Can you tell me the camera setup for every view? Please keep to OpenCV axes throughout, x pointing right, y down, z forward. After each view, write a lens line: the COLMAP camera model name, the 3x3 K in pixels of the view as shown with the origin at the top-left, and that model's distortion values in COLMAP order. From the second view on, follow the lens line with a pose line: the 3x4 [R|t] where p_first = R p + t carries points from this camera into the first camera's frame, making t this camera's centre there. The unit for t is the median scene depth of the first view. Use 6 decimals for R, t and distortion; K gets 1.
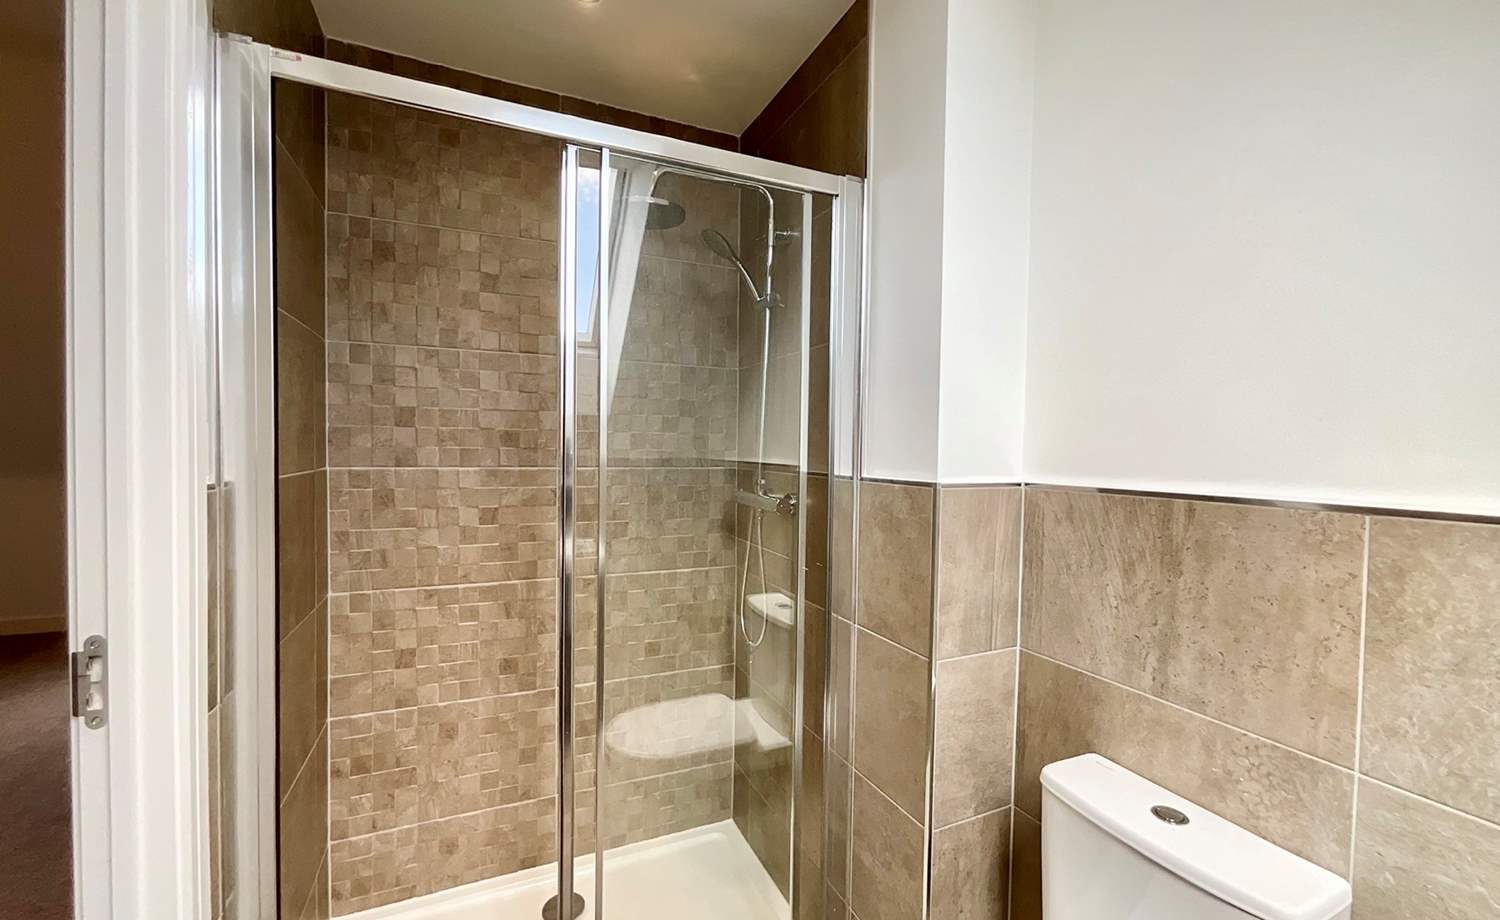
lens RADIAL K [[610.4, 0, 746.1], [0, 610.4, 463.8], [0, 0, 1]] dist [0.001559, 0.000245]
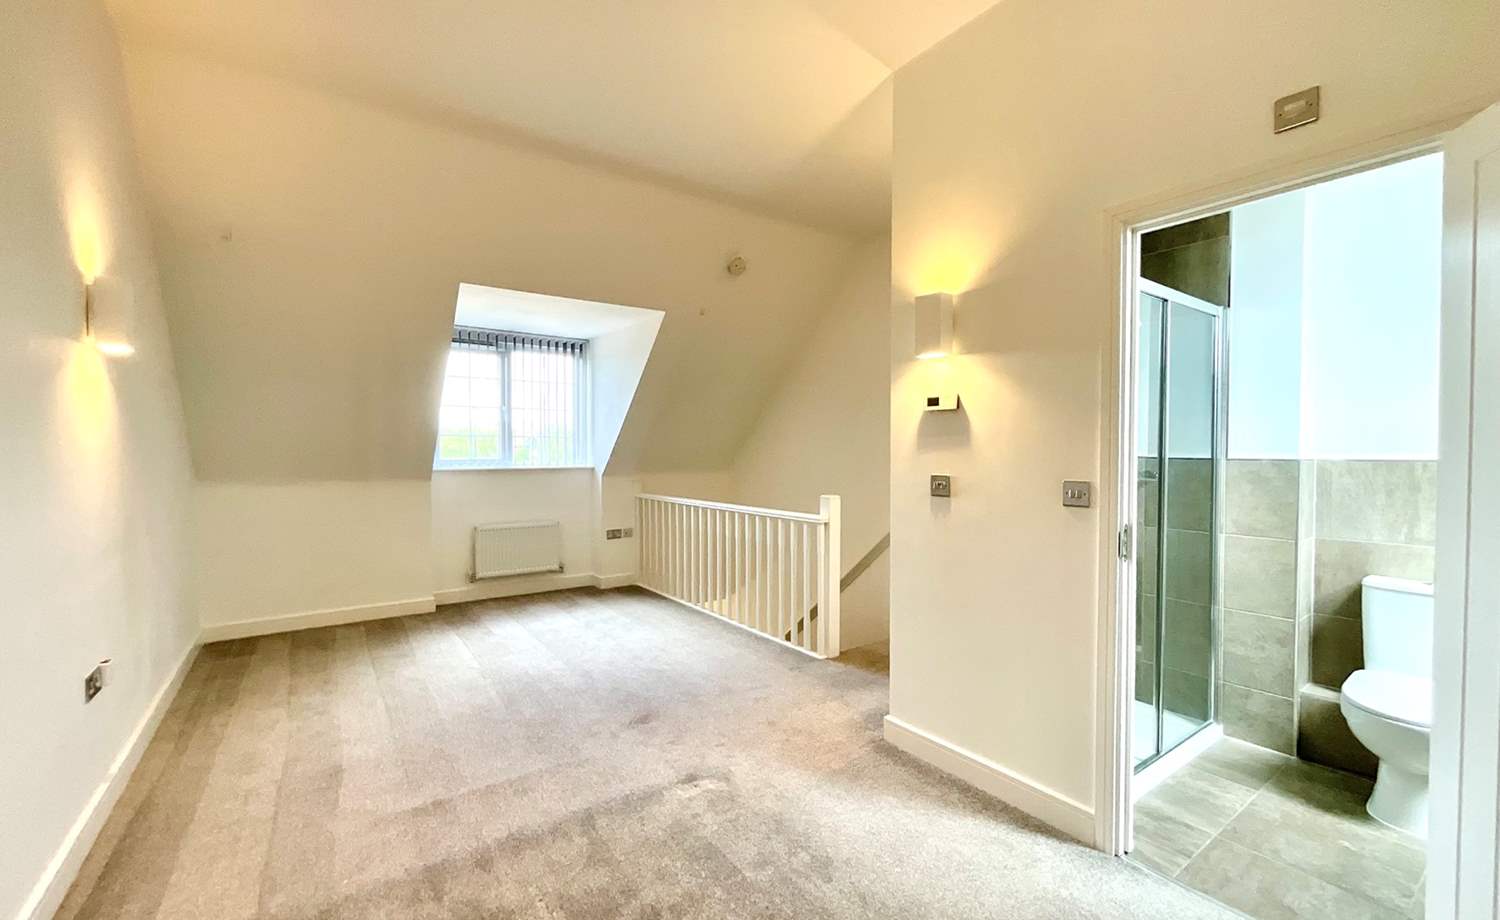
lens RADIAL K [[610.4, 0, 746.1], [0, 610.4, 463.8], [0, 0, 1]] dist [0.001559, 0.000245]
pose [[0.979814, -0.021144, 0.198792, -2.270228], [0.021480, 0.999769, 0.000470, 0.006998], [-0.198756, 0.003809, 0.980042, -0.815571]]
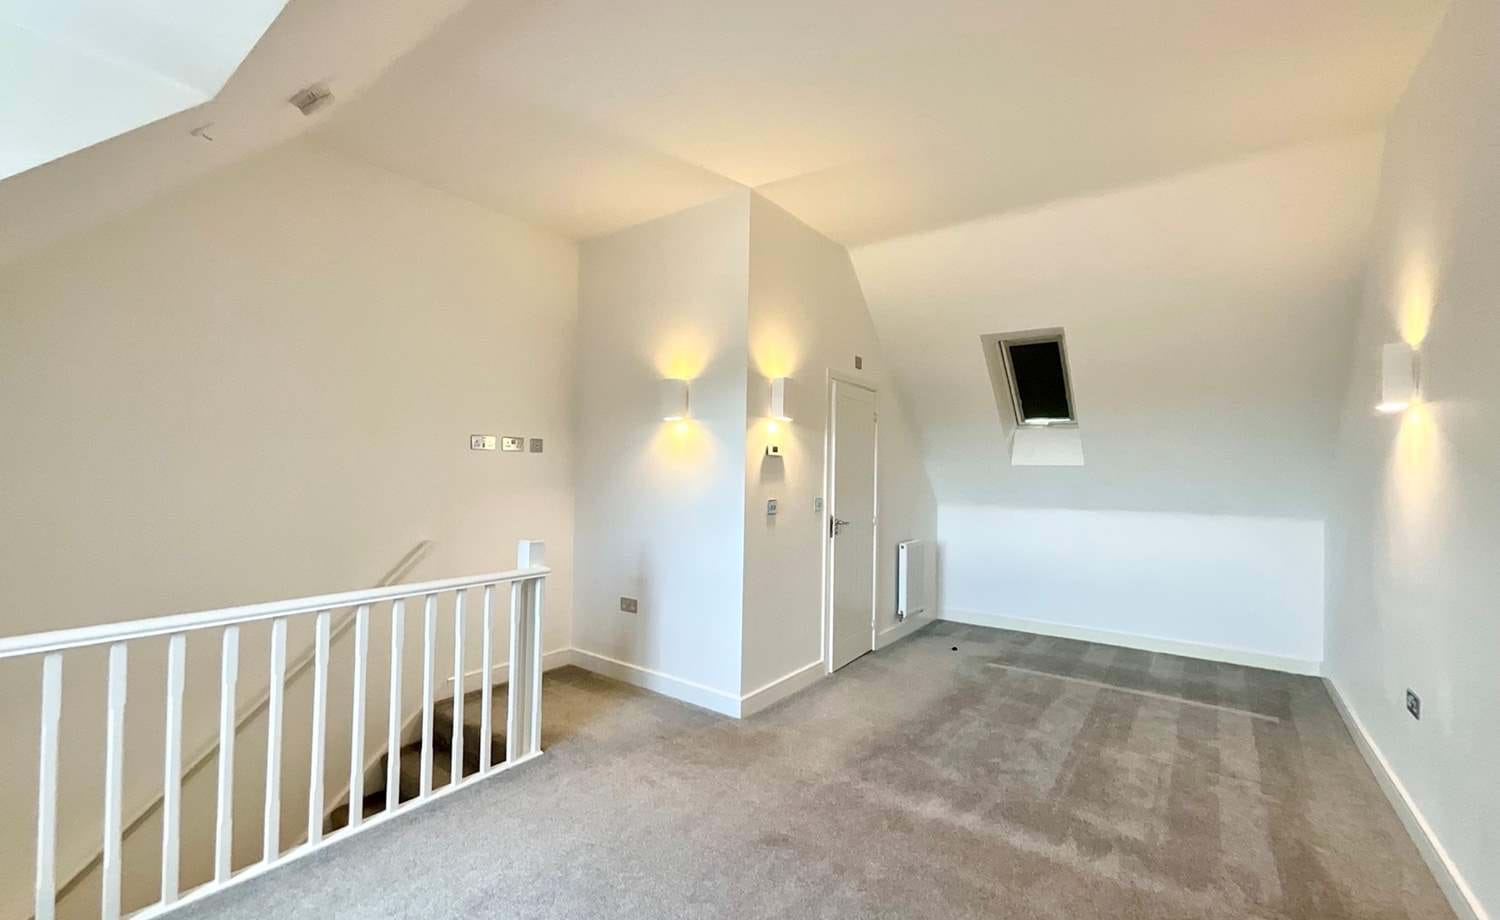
lens RADIAL K [[610.4, 0, 746.1], [0, 610.4, 463.8], [0, 0, 1]] dist [0.001559, 0.000245]
pose [[-0.481003, -0.014197, 0.876604, -4.963293], [-0.000206, 0.999871, 0.016080, -0.305477], [-0.876719, 0.007554, -0.480943, 5.326921]]
